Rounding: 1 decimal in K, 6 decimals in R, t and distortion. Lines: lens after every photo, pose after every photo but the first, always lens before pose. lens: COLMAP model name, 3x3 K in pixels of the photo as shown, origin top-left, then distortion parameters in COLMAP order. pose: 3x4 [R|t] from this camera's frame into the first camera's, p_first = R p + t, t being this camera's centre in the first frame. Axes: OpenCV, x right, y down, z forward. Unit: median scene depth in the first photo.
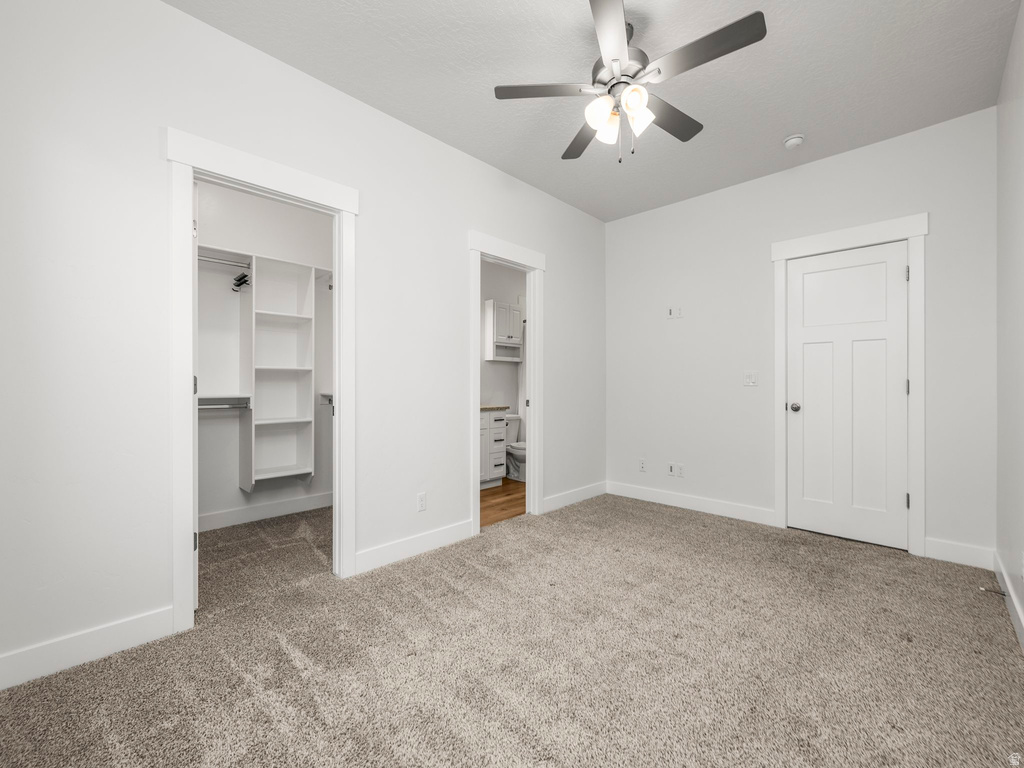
lens RADIAL K [[431.8, 0, 505.7], [0, 431.8, 383.2], [0, 0, 1]] dist [-0.000209, -0.000075]
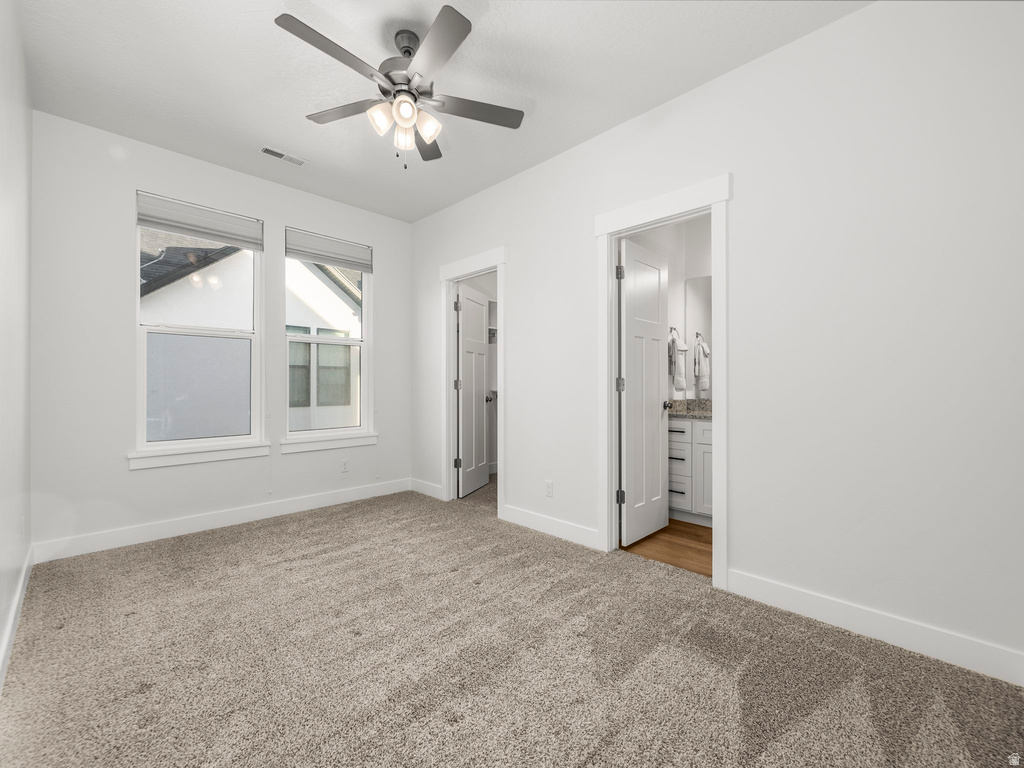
lens RADIAL K [[431.8, 0, 505.7], [0, 431.8, 383.2], [0, 0, 1]] dist [-0.000209, -0.000075]
pose [[-0.010334, -0.000942, -0.999946, 1.148237], [0.004580, 0.999989, -0.000989, -0.015756], [0.999936, -0.004590, -0.010330, 1.073745]]
